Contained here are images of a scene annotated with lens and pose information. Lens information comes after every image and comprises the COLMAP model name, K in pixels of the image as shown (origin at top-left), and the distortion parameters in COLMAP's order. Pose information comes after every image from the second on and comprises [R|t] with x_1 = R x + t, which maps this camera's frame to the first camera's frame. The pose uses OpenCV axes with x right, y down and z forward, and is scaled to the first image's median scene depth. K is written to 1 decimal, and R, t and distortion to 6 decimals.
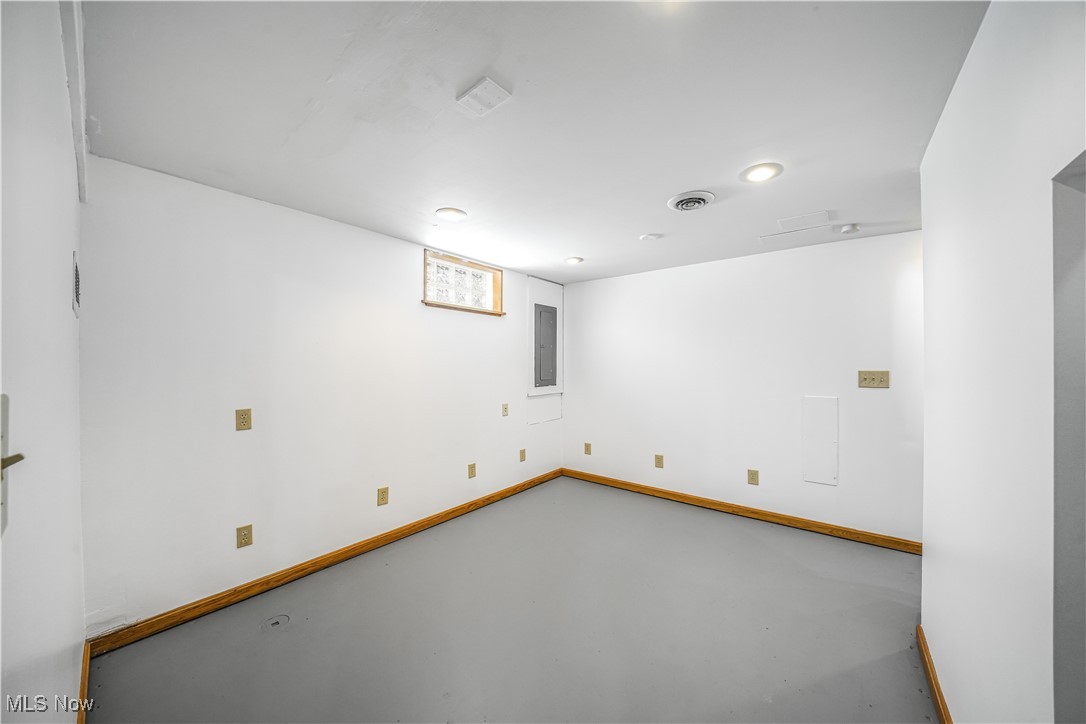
lens RADIAL K [[371.4, 0, 534.1], [0, 371.4, 363.4], [0, 0, 1]] dist [-0.006198, 0.000600]
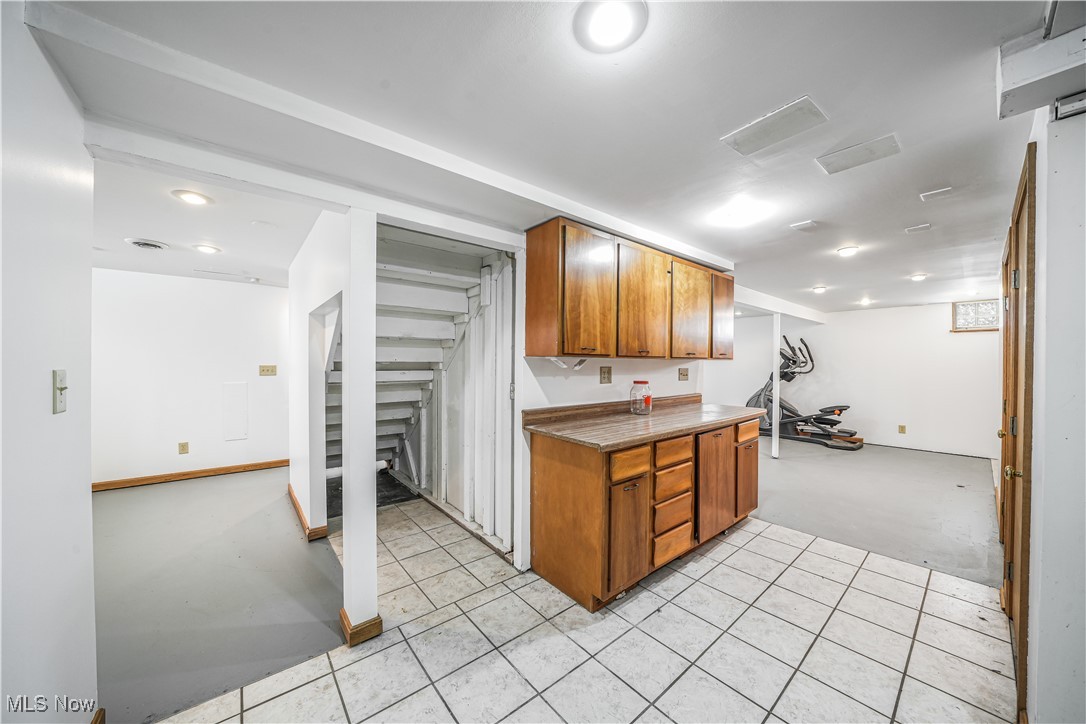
lens RADIAL K [[371.4, 0, 541.8], [0, 371.4, 364.5], [0, 0, 1]] dist [-0.006198, 0.000600]
pose [[0.189549, -0.008885, 0.981831, -0.514101], [-0.004961, 0.999938, 0.010006, -0.006462], [-0.981859, -0.006767, 0.189493, -0.557711]]
